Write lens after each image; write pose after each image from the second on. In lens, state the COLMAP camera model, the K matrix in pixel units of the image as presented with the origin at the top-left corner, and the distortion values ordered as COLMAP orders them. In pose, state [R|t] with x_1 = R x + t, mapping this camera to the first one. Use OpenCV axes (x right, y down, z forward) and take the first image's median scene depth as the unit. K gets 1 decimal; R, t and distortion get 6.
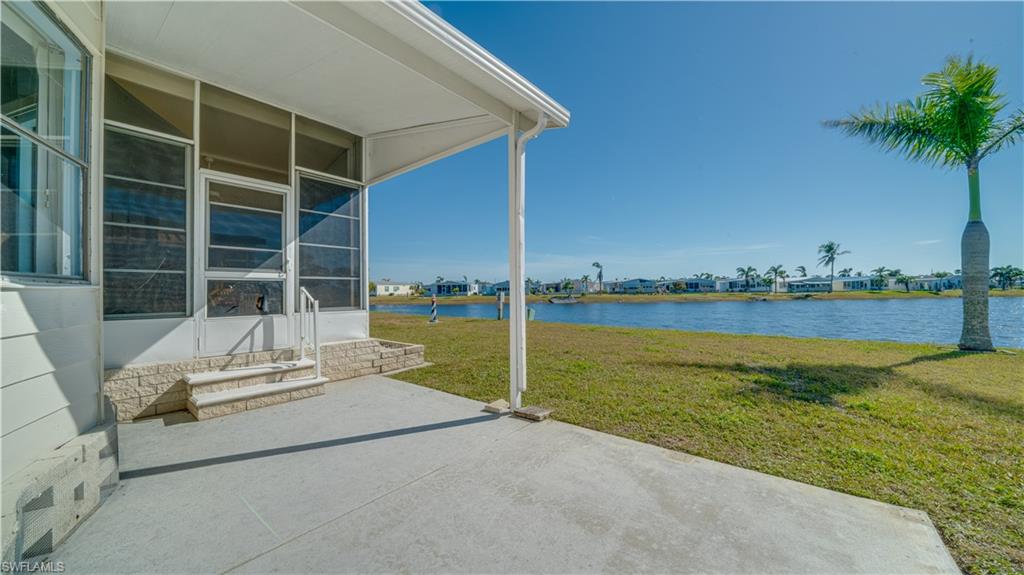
lens RADIAL K [[355.7, 0, 510.5], [0, 355.7, 289.1], [0, 0, 1]] dist [-0.008415, -0.000039]
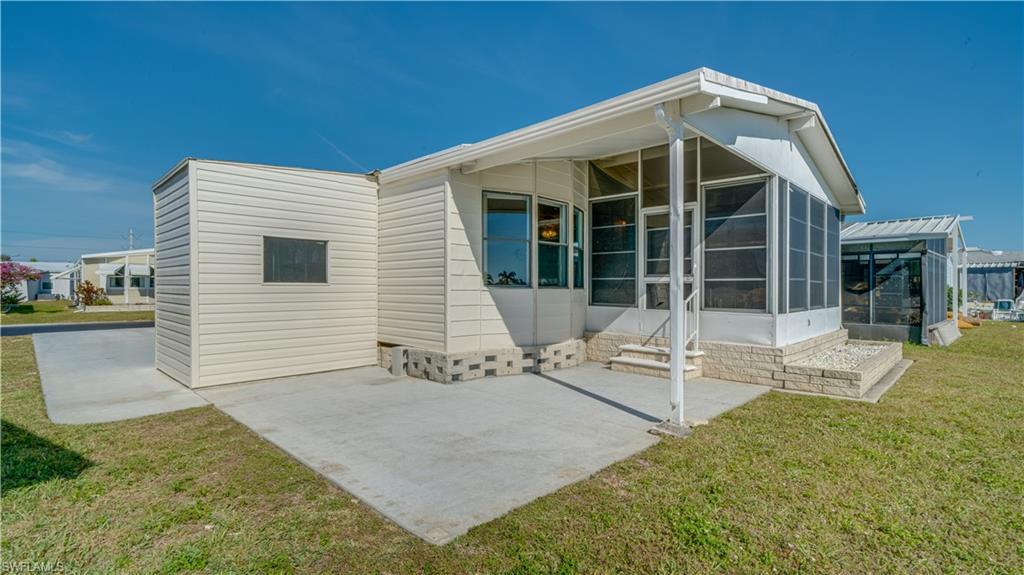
lens RADIAL K [[480.1, 0, 510.1], [0, 480.1, 285.5], [0, 0, 1]] dist [-0.001565, -0.000054]
pose [[-0.090657, 0.007084, -0.995857, 0.506937], [0.002199, 0.999974, 0.006913, -0.013709], [0.995880, -0.001563, -0.090670, 0.267222]]
